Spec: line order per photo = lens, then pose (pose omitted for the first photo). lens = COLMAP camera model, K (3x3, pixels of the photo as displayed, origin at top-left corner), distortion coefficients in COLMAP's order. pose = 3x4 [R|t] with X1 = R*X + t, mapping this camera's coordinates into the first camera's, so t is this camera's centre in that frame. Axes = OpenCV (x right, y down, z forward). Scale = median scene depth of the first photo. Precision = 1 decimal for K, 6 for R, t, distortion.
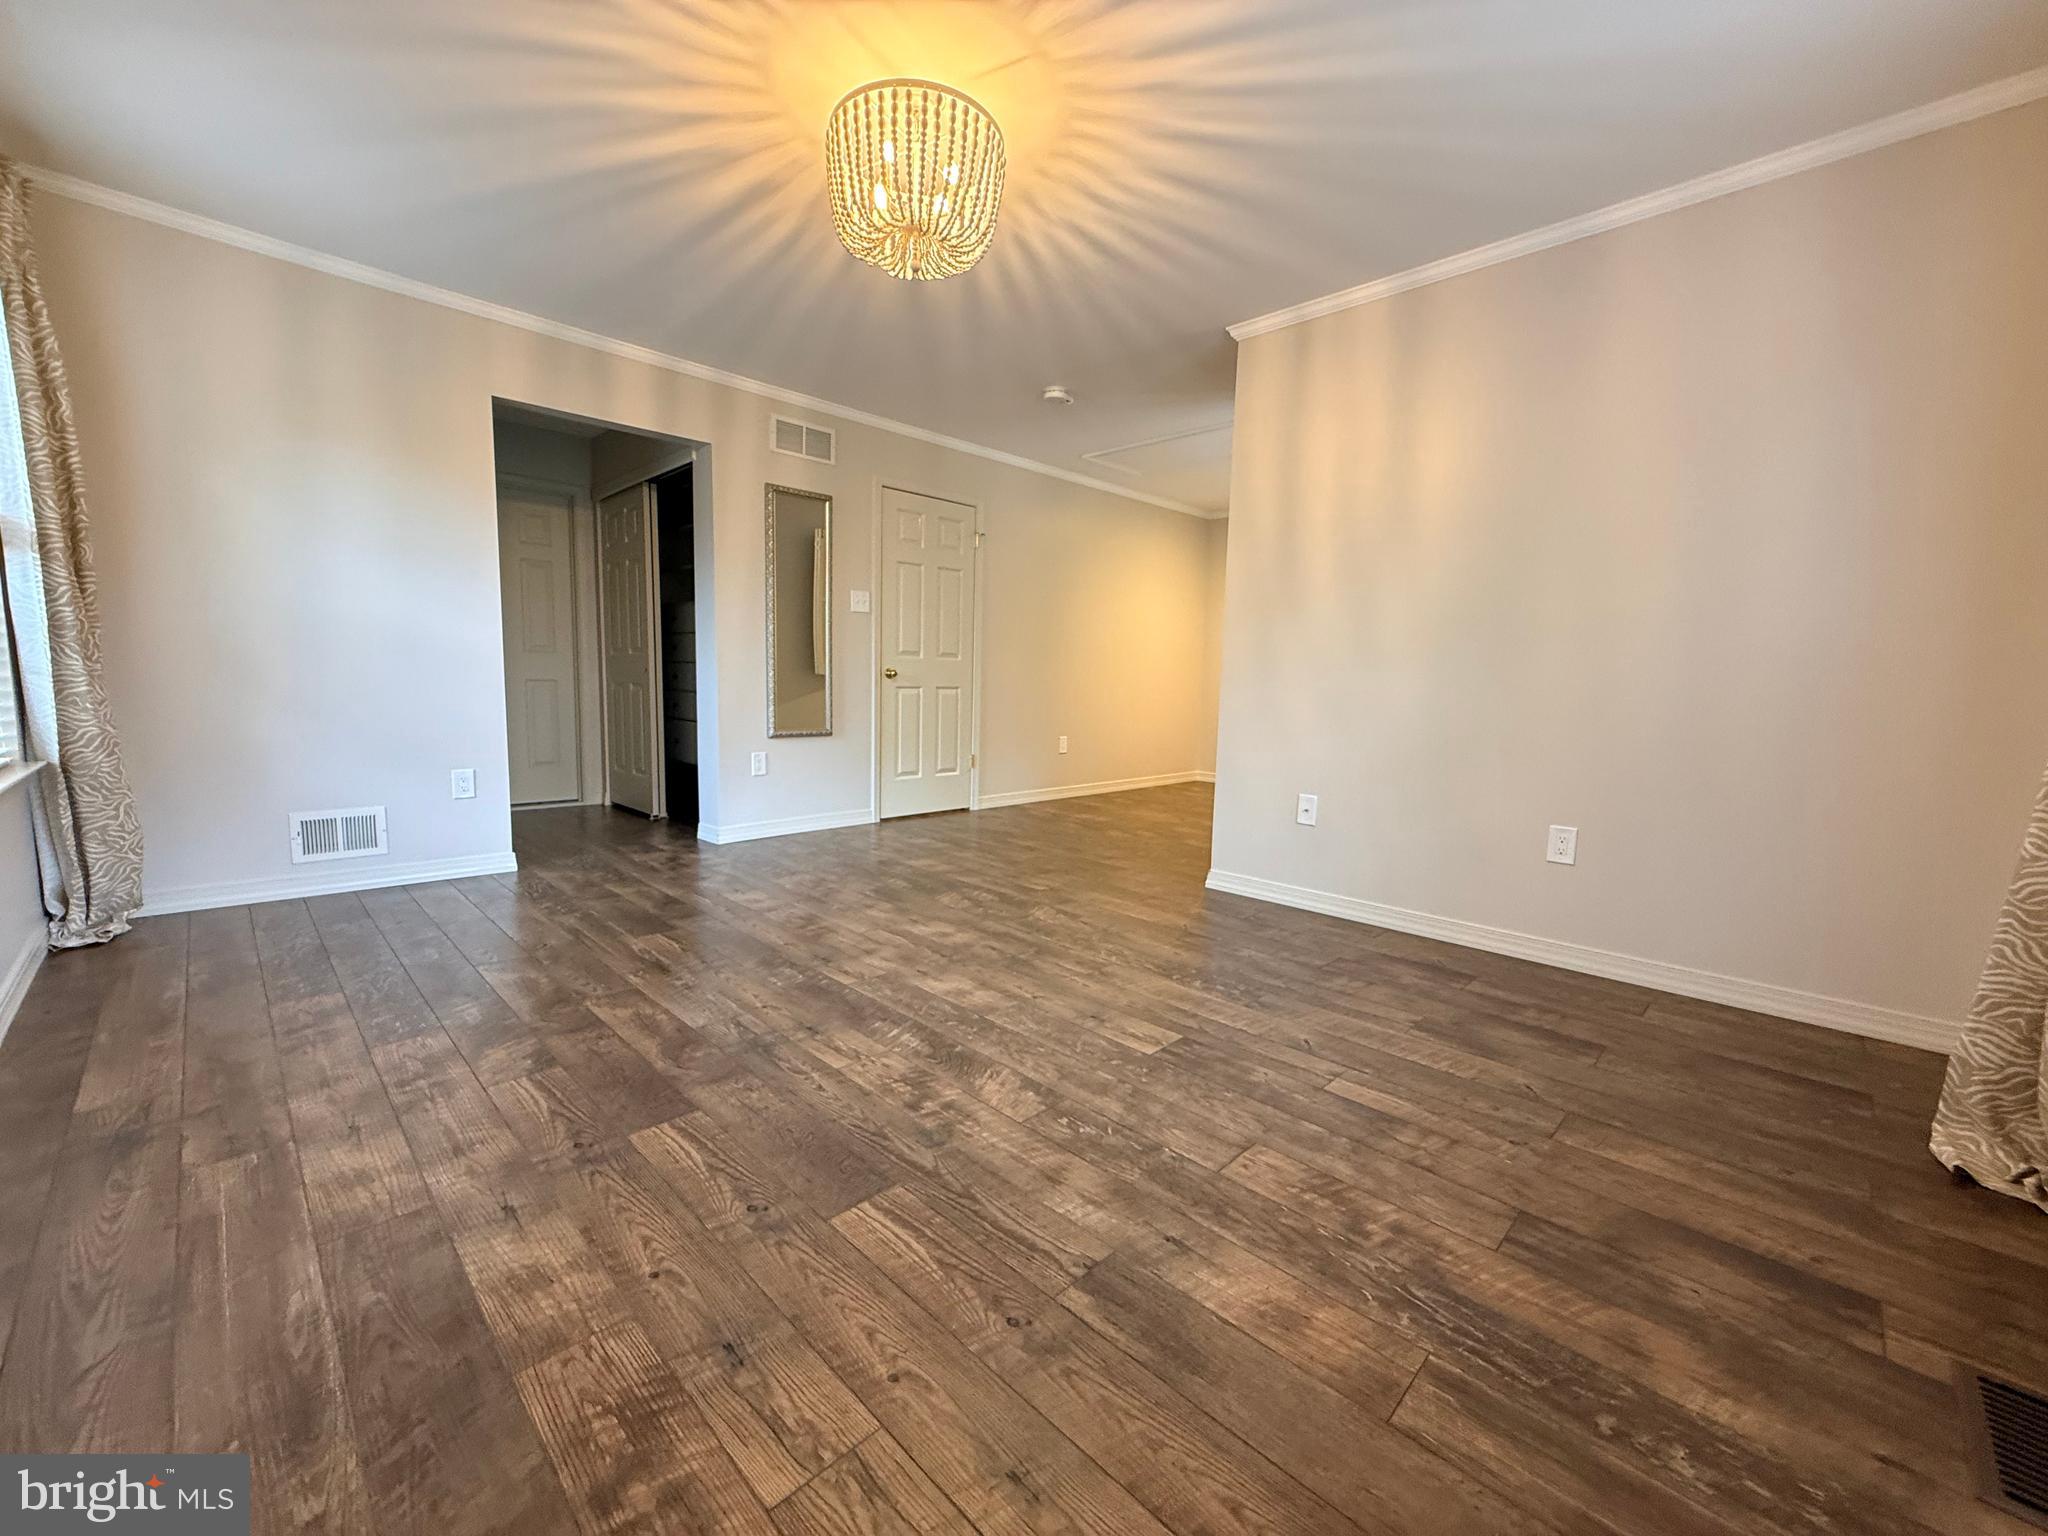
lens RADIAL K [[813.5, 0, 1018.0], [0, 813.5, 762.2], [0, 0, 1]] dist [0.002876, -0.000312]
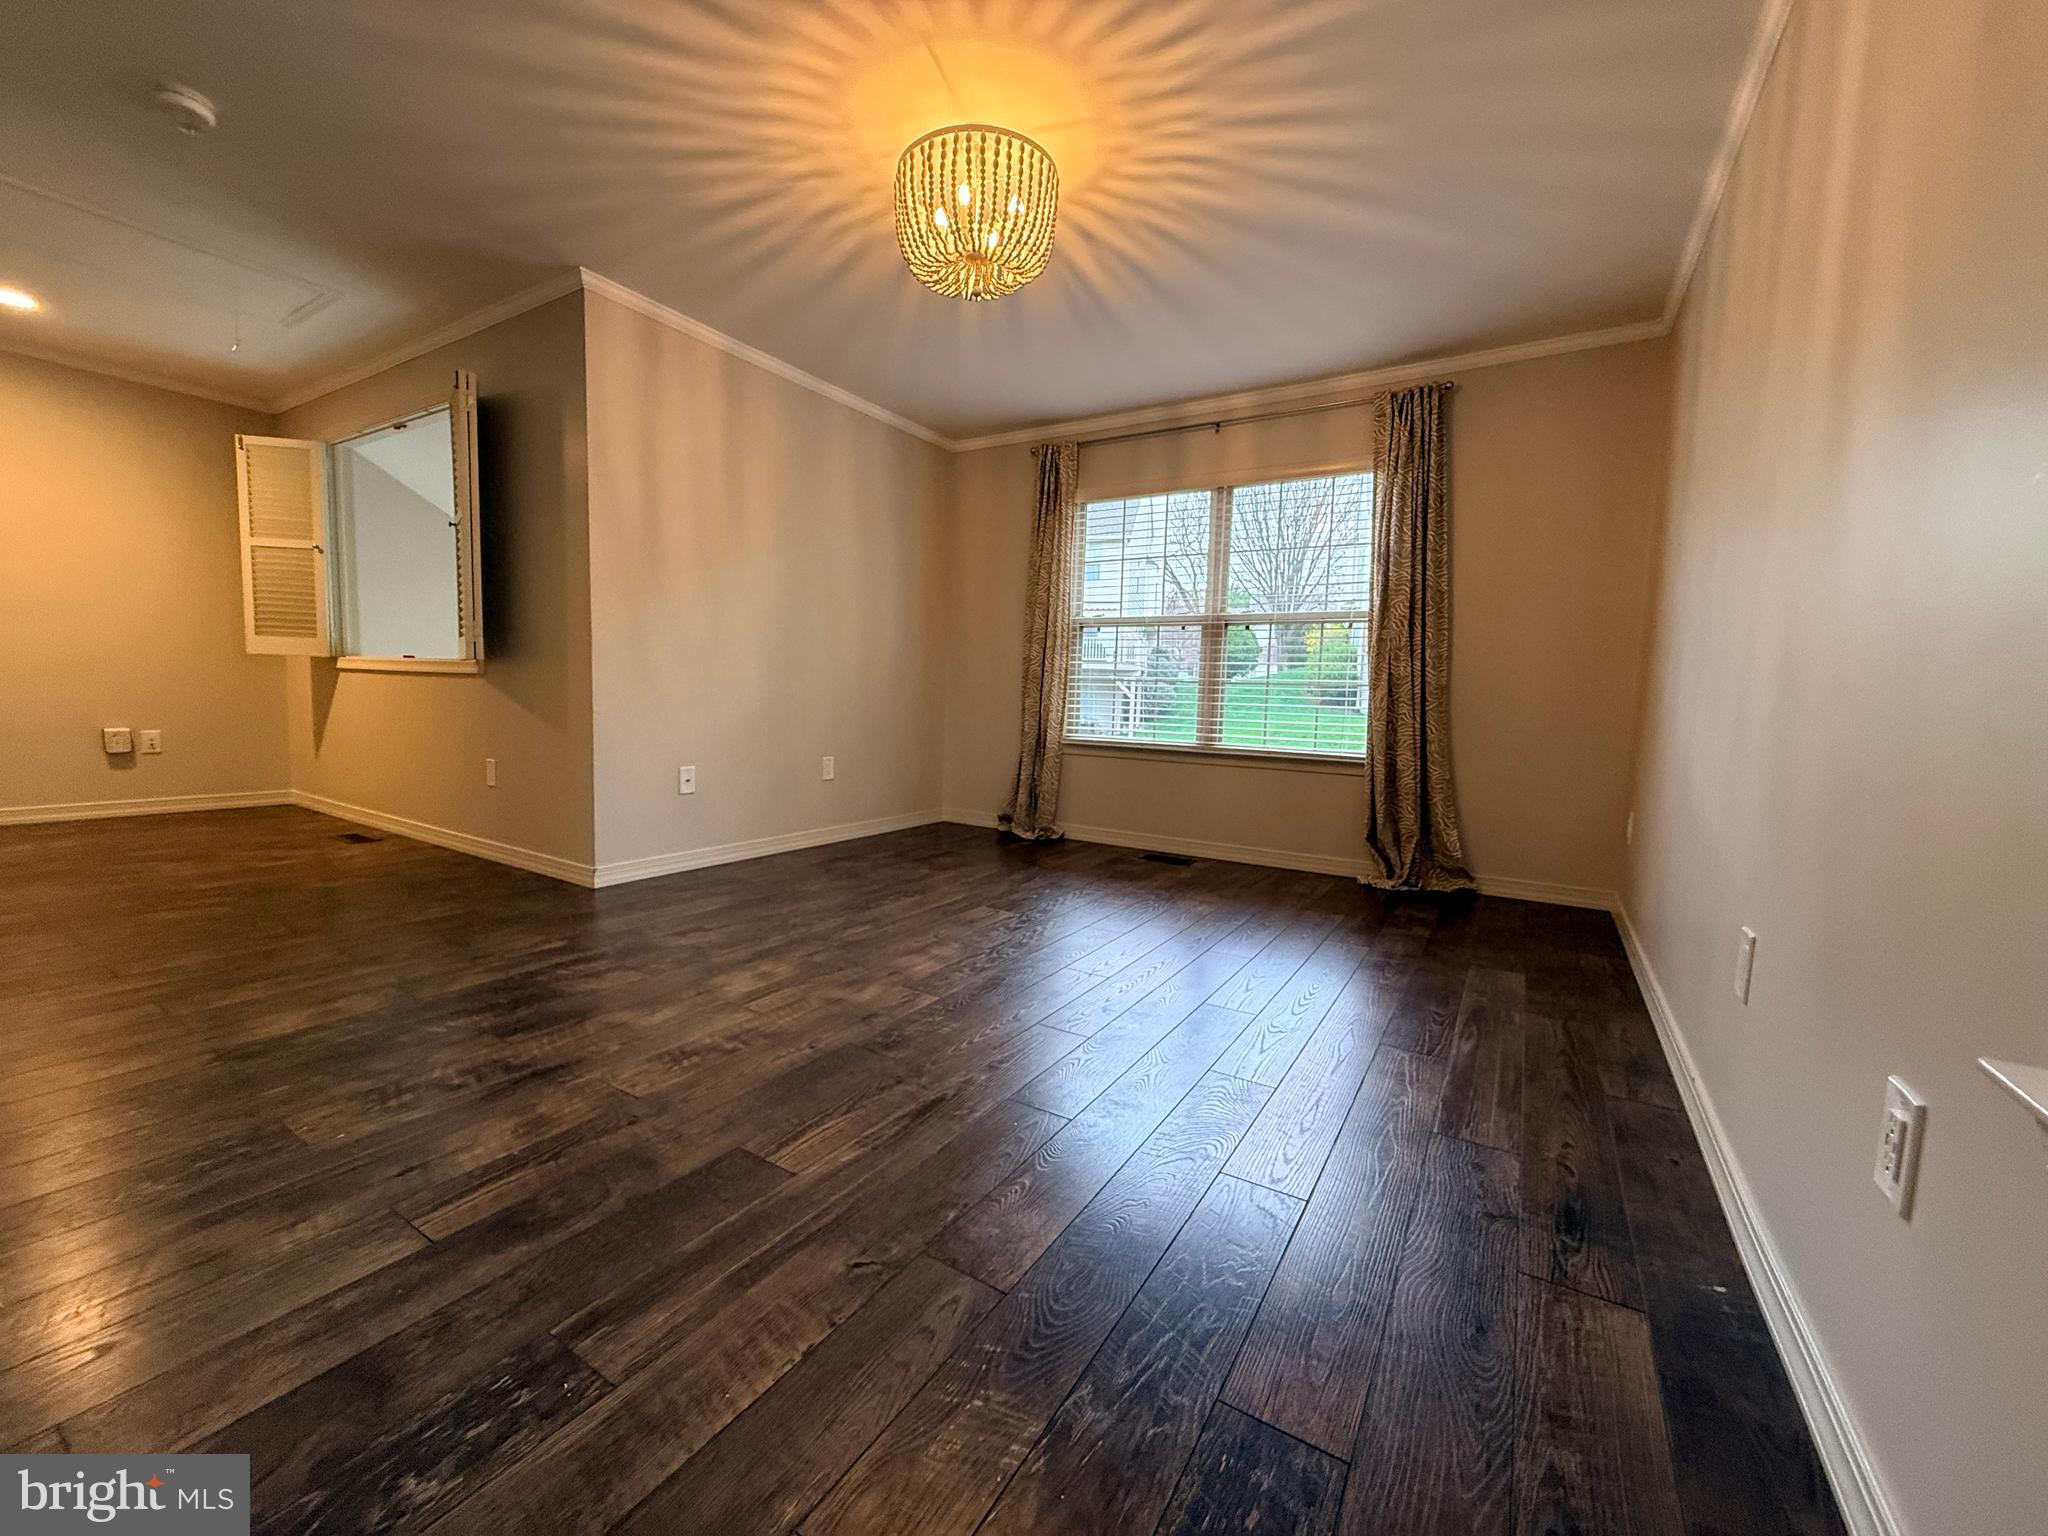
lens RADIAL K [[813.5, 0, 1018.0], [0, 813.5, 762.2], [0, 0, 1]] dist [0.002876, -0.000312]
pose [[-0.221086, -0.115584, 0.968381, -0.946347], [0.062452, 0.989236, 0.132331, -0.097325], [-0.973253, 0.089734, -0.211487, 0.928581]]
